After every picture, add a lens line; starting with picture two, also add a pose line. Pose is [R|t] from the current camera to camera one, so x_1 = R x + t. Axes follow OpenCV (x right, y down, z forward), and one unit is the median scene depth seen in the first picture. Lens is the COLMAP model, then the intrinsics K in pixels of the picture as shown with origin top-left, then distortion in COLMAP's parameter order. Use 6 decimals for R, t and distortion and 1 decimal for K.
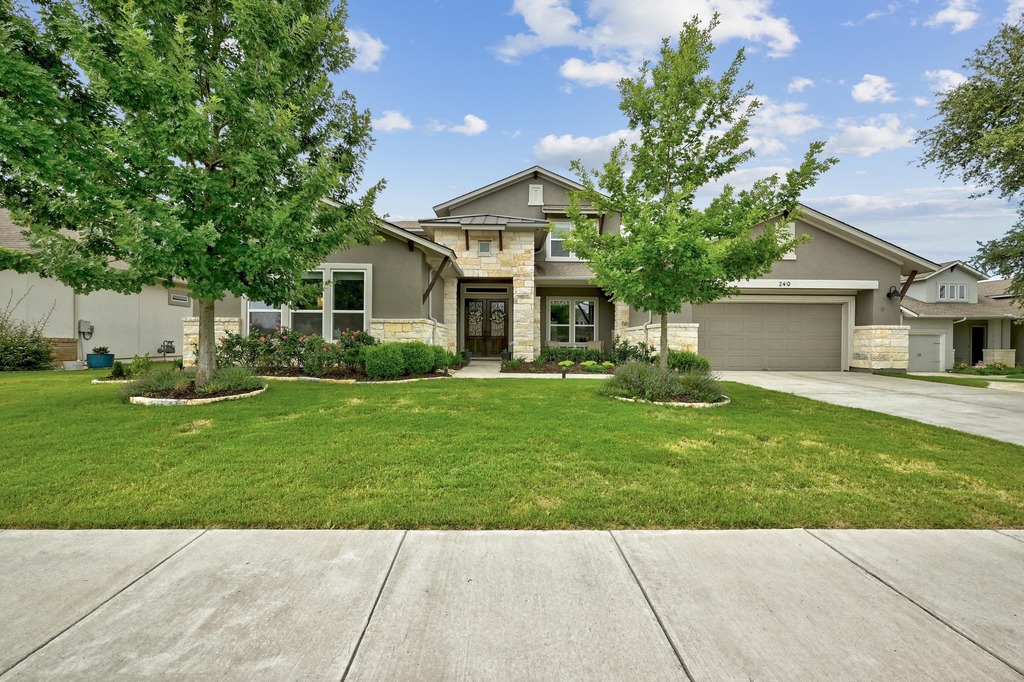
lens RADIAL K [[421.0, 0, 512.0], [0, 421.0, 341.0], [0, 0, 1]] dist [-0.000901, -0.000205]
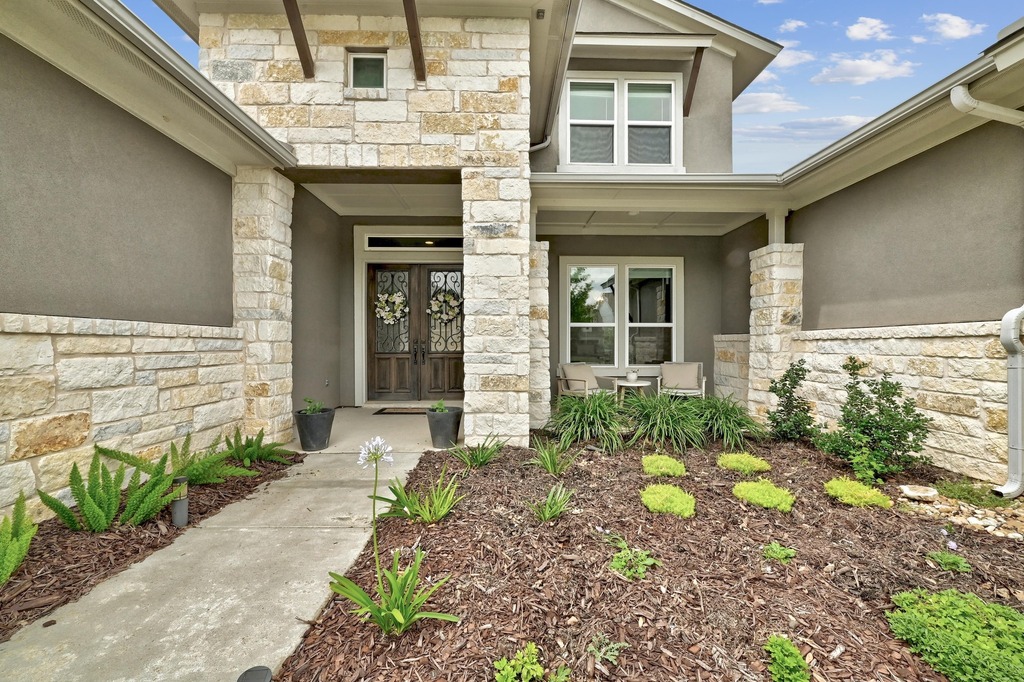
lens RADIAL K [[421.0, 0, 512.0], [0, 421.0, 341.0], [0, 0, 1]] dist [-0.000901, -0.000205]
pose [[0.999969, -0.006853, 0.003937, 0.037185], [0.006865, 0.999972, -0.003027, -0.024502], [-0.003917, 0.003054, 0.999988, 0.690389]]
